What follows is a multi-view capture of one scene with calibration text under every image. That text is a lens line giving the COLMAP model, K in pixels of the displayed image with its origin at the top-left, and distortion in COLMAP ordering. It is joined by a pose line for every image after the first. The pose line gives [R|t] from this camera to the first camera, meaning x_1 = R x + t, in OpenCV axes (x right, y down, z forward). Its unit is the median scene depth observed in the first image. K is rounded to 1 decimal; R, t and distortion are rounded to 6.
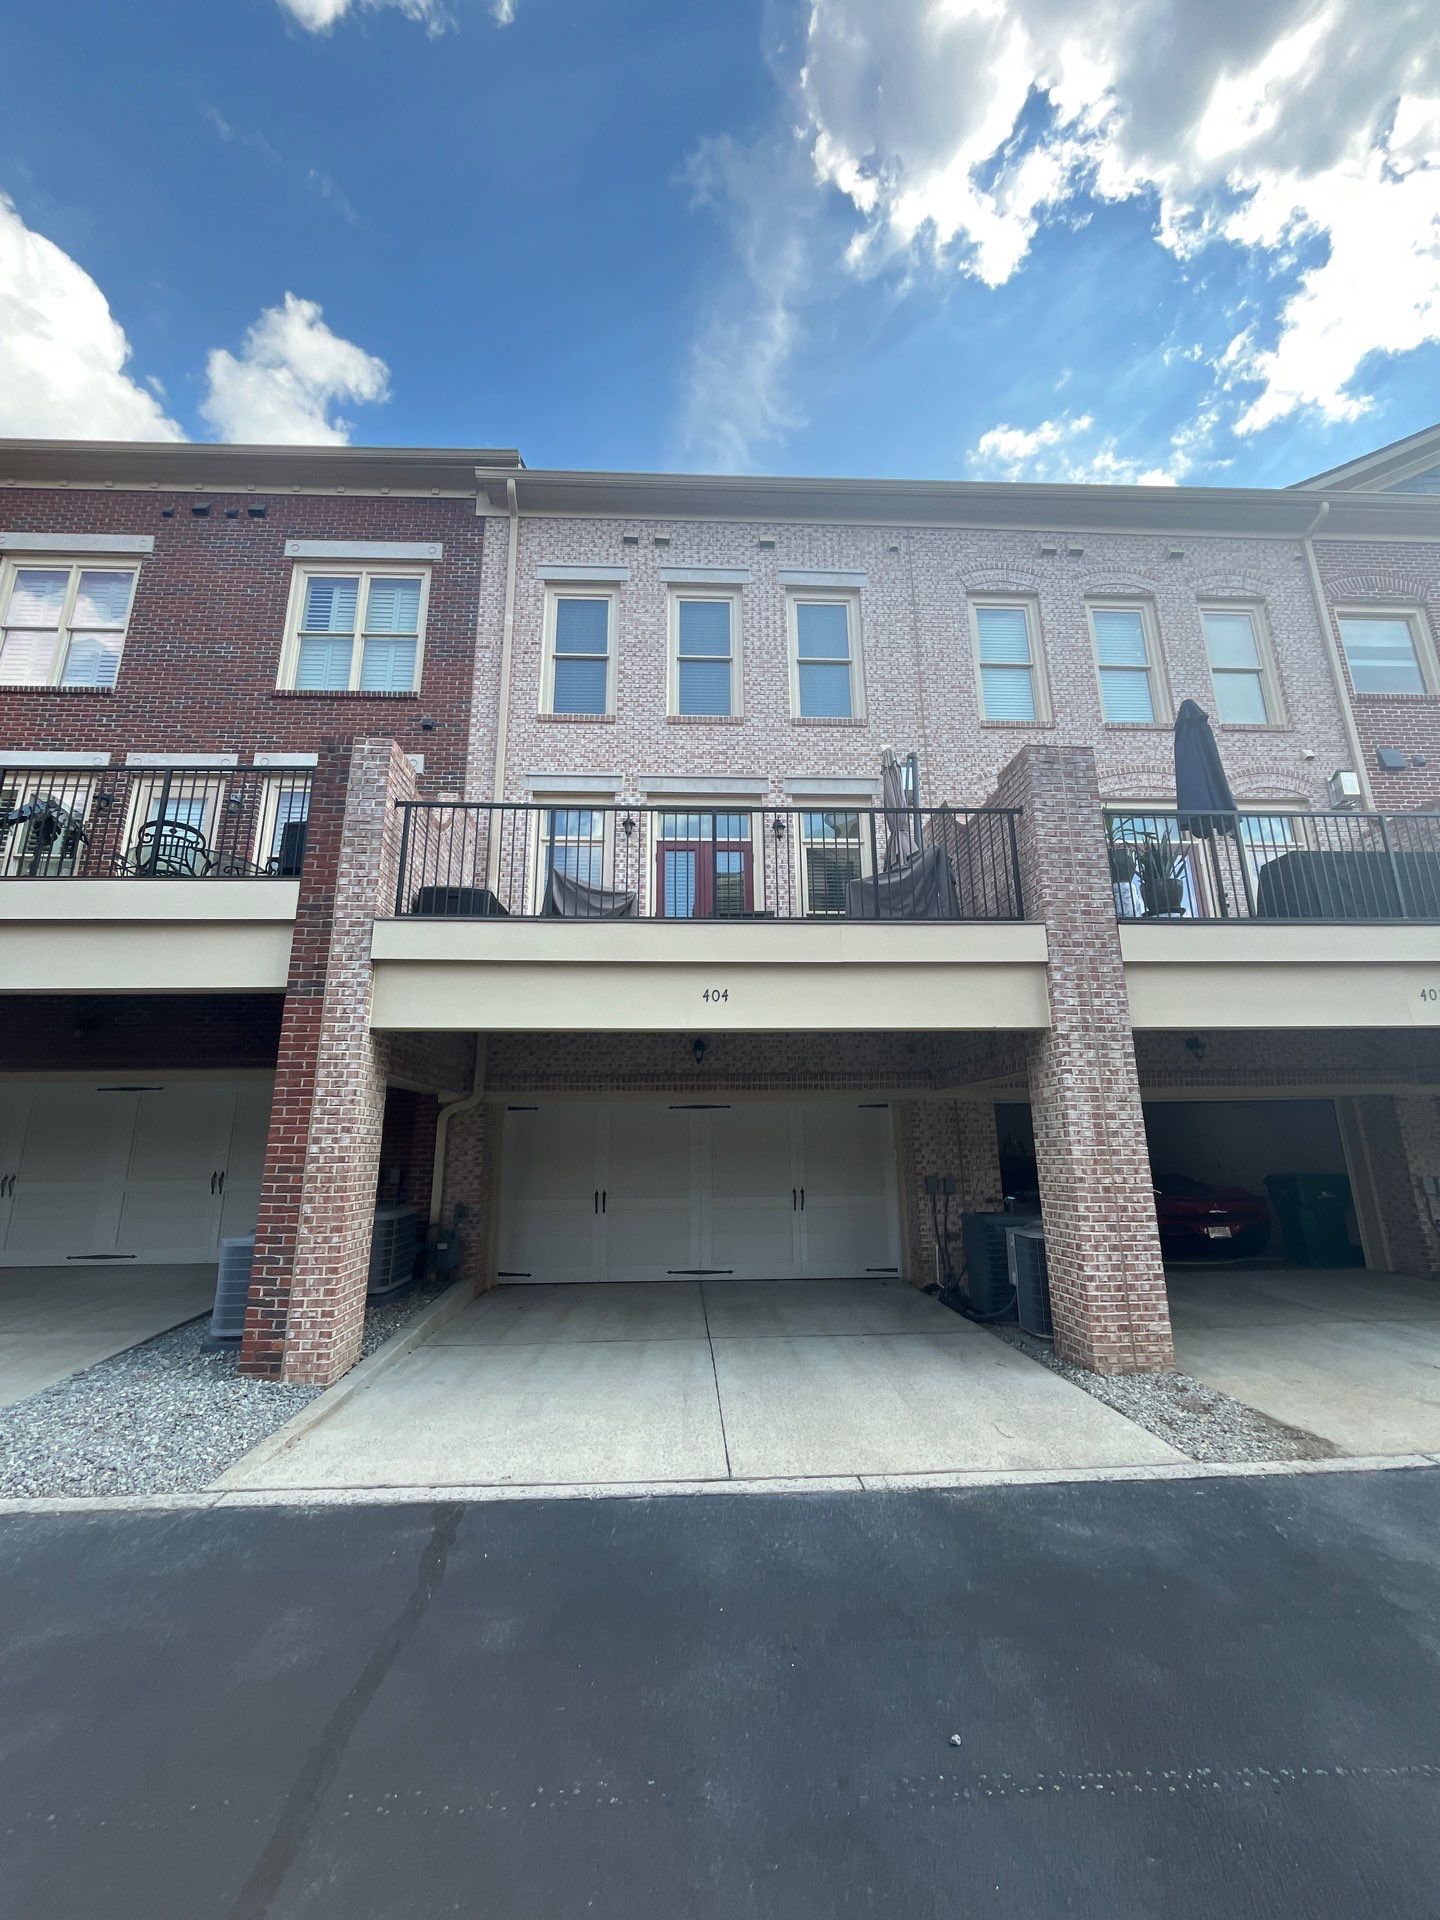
lens RADIAL K [[765.1, 0, 720.1], [0, 765.1, 957.3], [0, 0, 1]] dist [-0.000730, 0.000275]
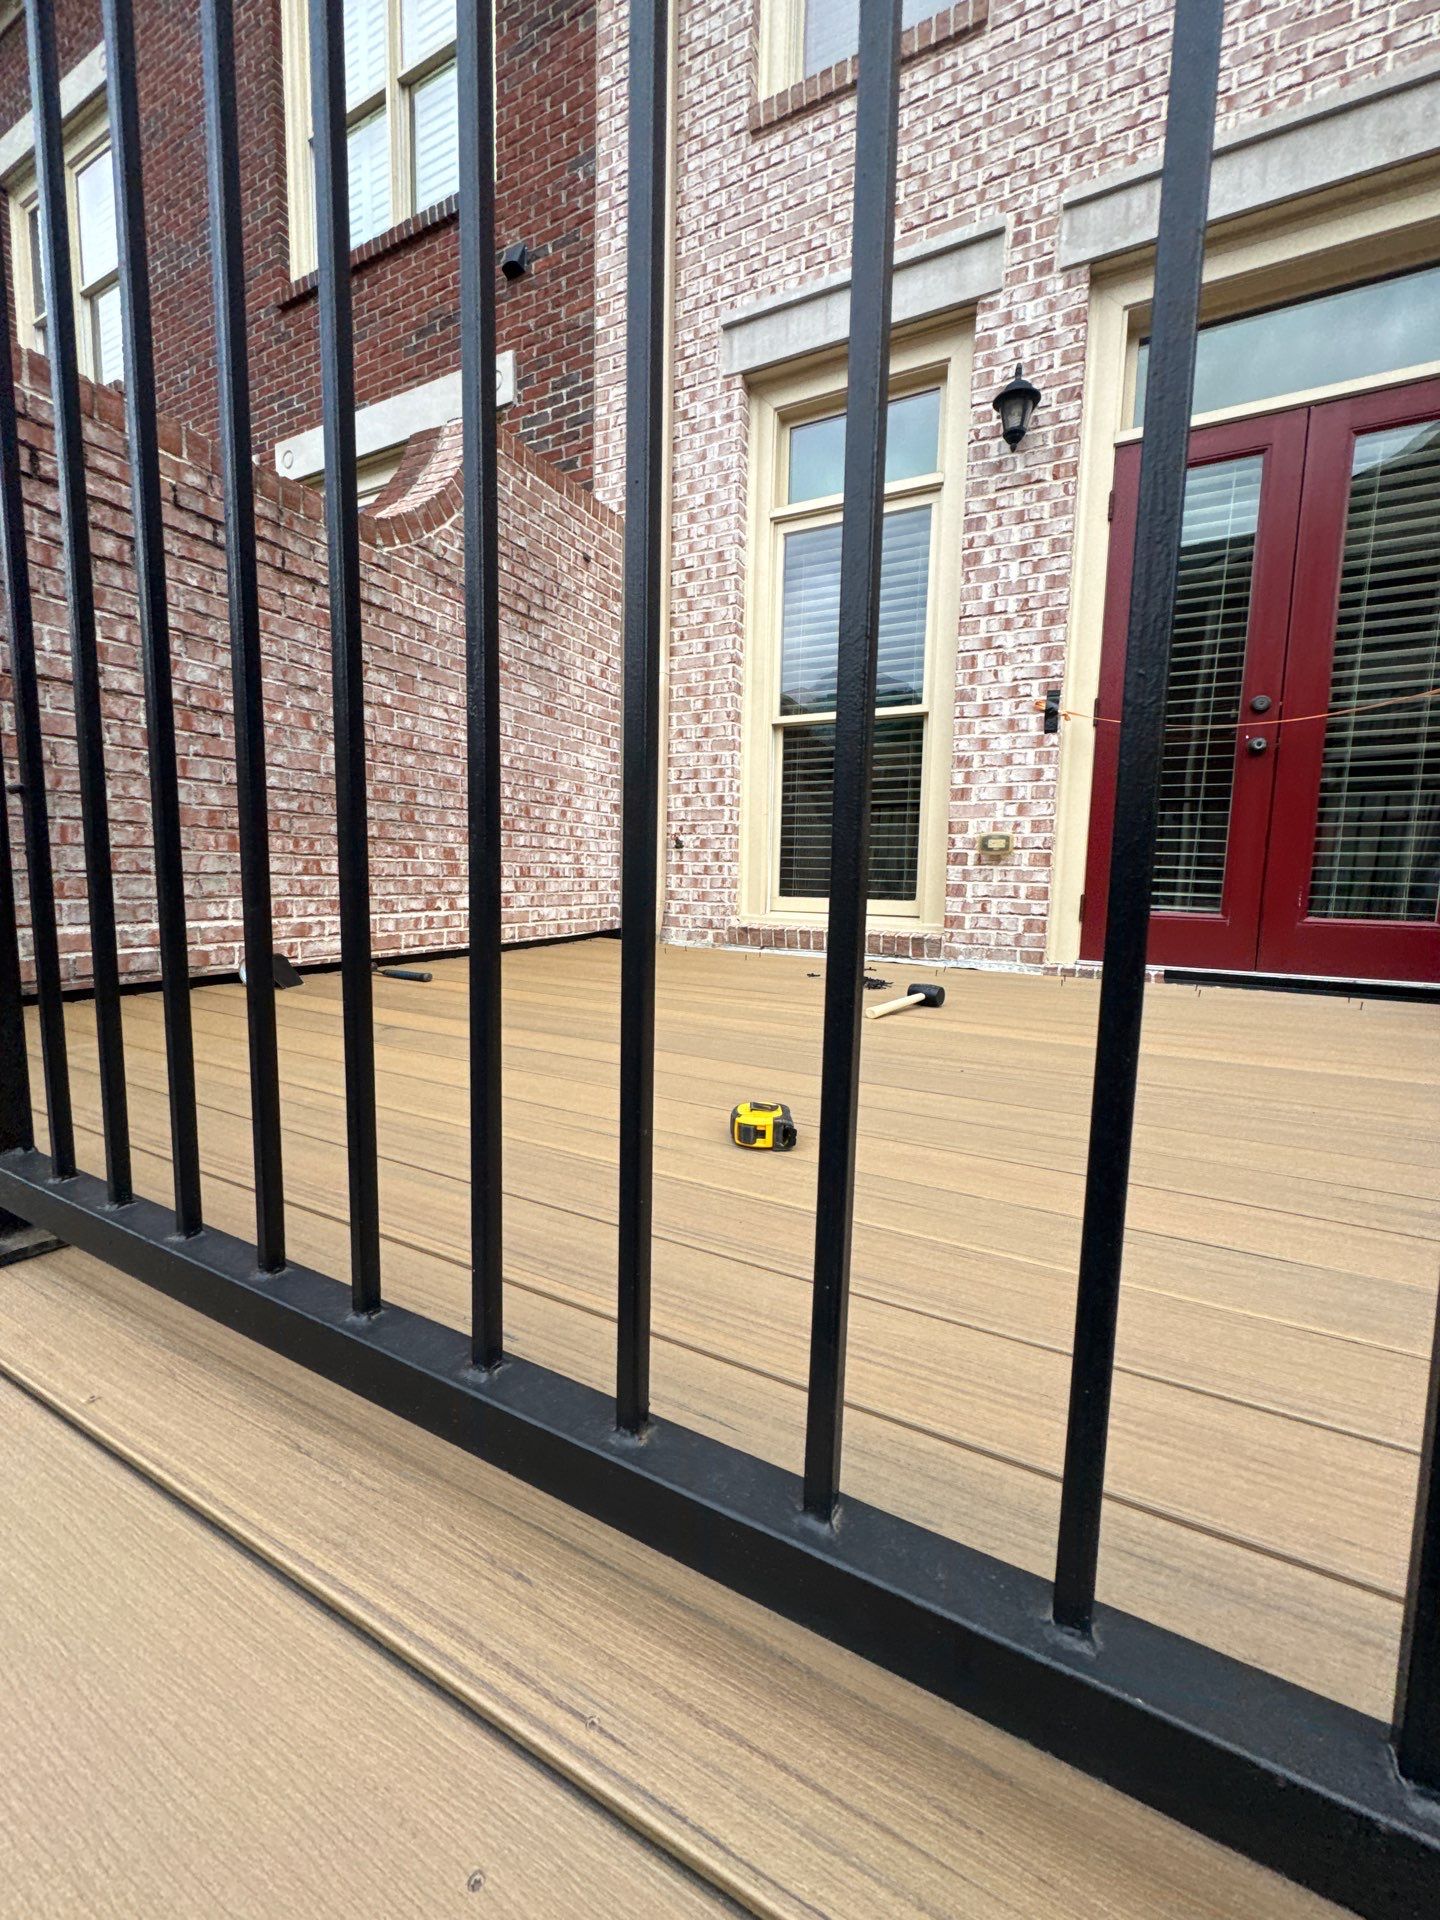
lens RADIAL K [[765.1, 0, 720.1], [0, 765.1, 957.3], [0, 0, 1]] dist [-0.000730, 0.000275]
pose [[0.867021, 0.078472, -0.492054, -0.090601], [0.094676, 0.943586, 0.317304, -0.120767], [0.489195, -0.321695, 0.810679, 1.037714]]
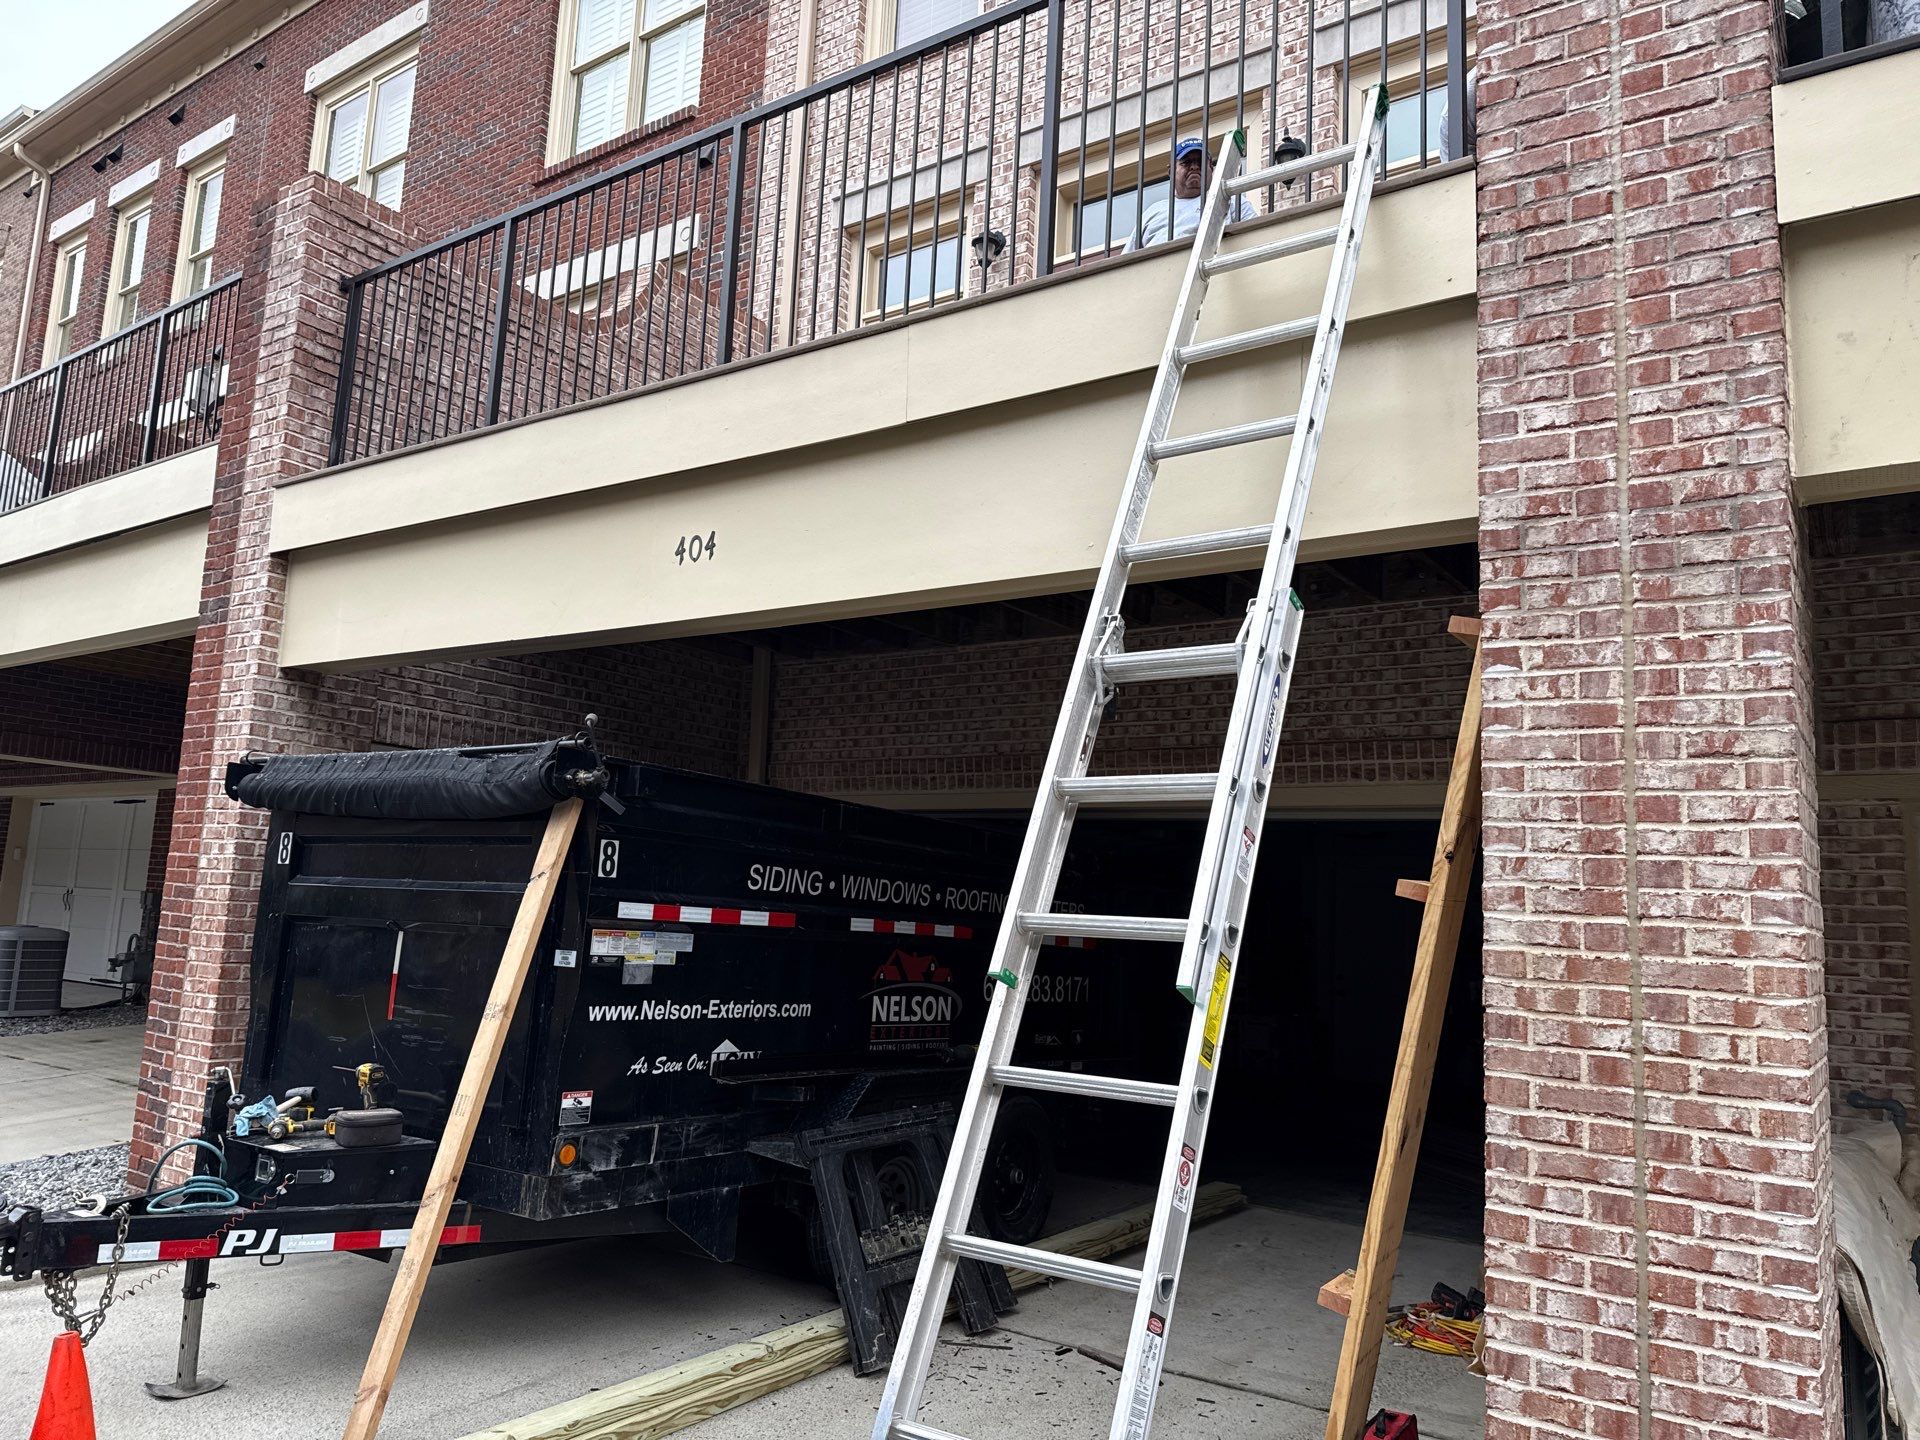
lens RADIAL K [[1325.0, 0, 960.0], [0, 1325.0, 720.0], [0, 0, 1]] dist [0.005616, 0.001283]
pose [[0.801005, -0.043360, -0.597086, 0.594874], [0.097912, 0.993432, 0.059208, 0.124123], [0.590597, -0.105888, 0.799989, 0.481286]]
